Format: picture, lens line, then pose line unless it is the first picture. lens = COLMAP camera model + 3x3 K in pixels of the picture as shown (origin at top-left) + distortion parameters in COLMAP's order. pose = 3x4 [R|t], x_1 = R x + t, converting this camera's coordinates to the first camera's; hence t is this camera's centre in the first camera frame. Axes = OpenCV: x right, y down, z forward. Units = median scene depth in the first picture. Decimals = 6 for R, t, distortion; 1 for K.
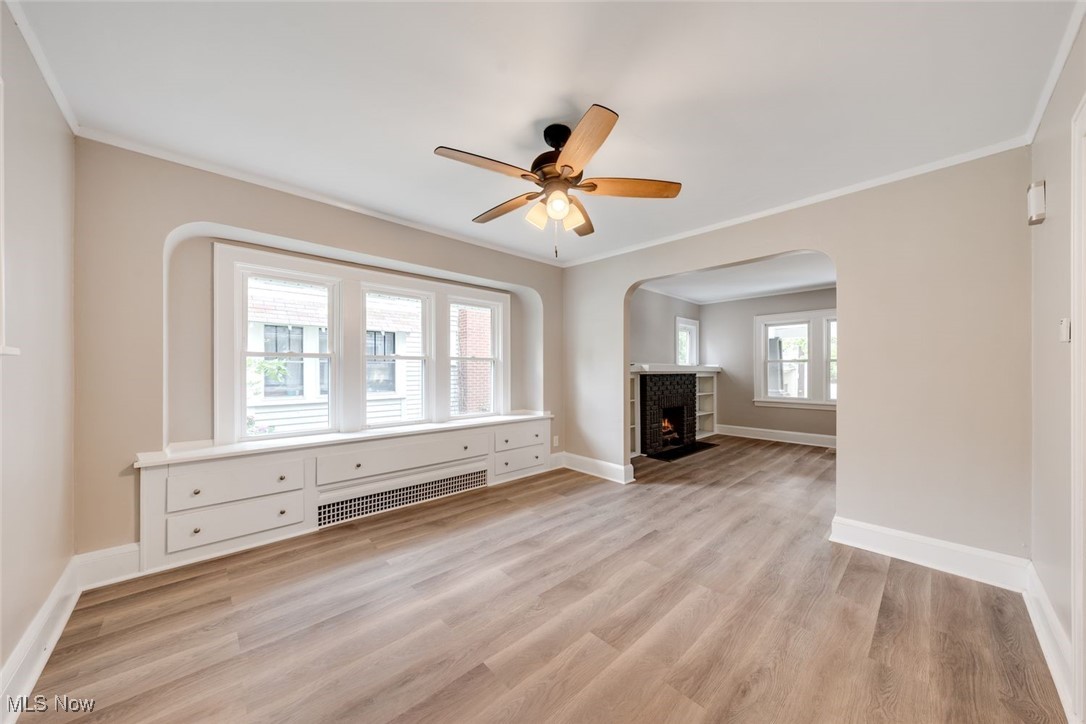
lens RADIAL K [[373.2, 0, 545.9], [0, 373.2, 364.9], [0, 0, 1]] dist [-0.002878, 0.000261]
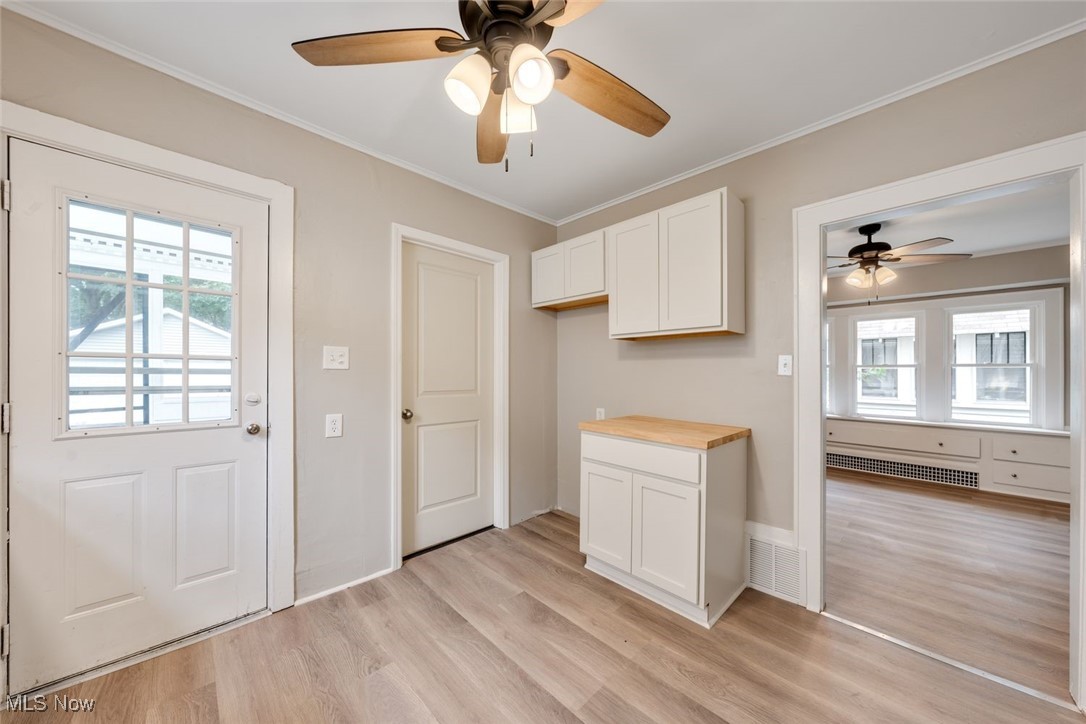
lens RADIAL K [[373.2, 0, 545.0], [0, 373.2, 369.7], [0, 0, 1]] dist [-0.002878, 0.000261]
pose [[0.024085, -0.006850, -0.999686, 1.043349], [0.004742, 0.999966, -0.006738, -0.004988], [0.999699, -0.004578, 0.024117, -0.275696]]
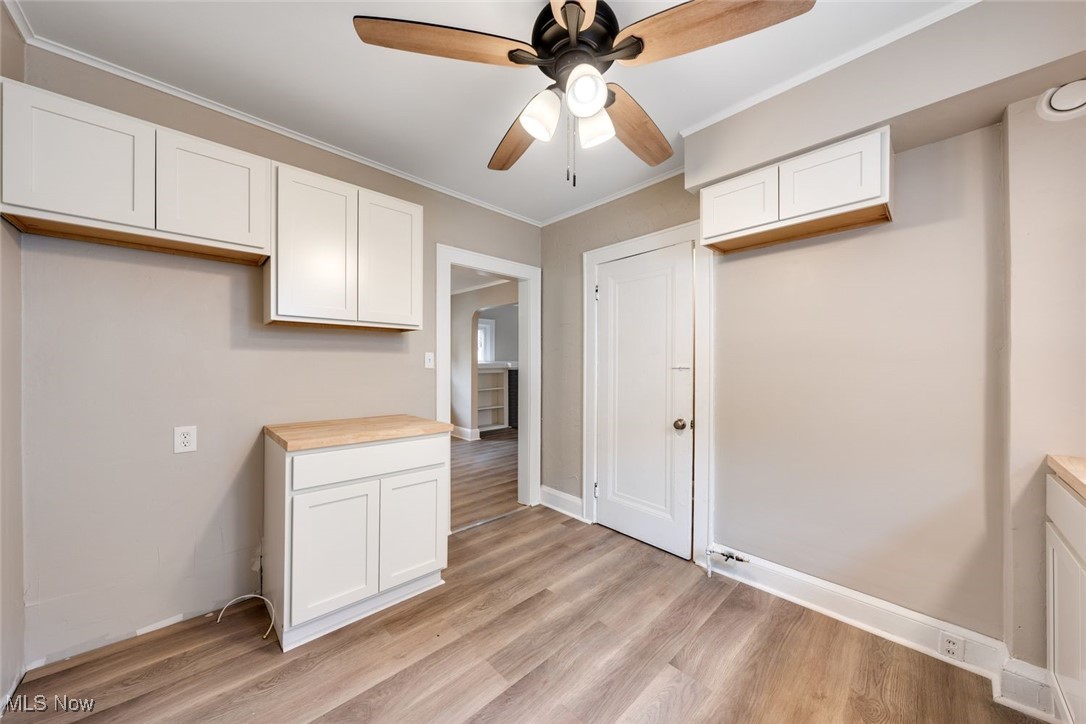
lens RADIAL K [[373.2, 0, 544.7], [0, 373.2, 365.2], [0, 0, 1]] dist [-0.002878, 0.000261]
pose [[0.999950, -0.006026, 0.007952, 0.575131], [0.005945, 0.999931, 0.010084, -0.012248], [-0.008012, -0.010037, 0.999918, -0.770585]]
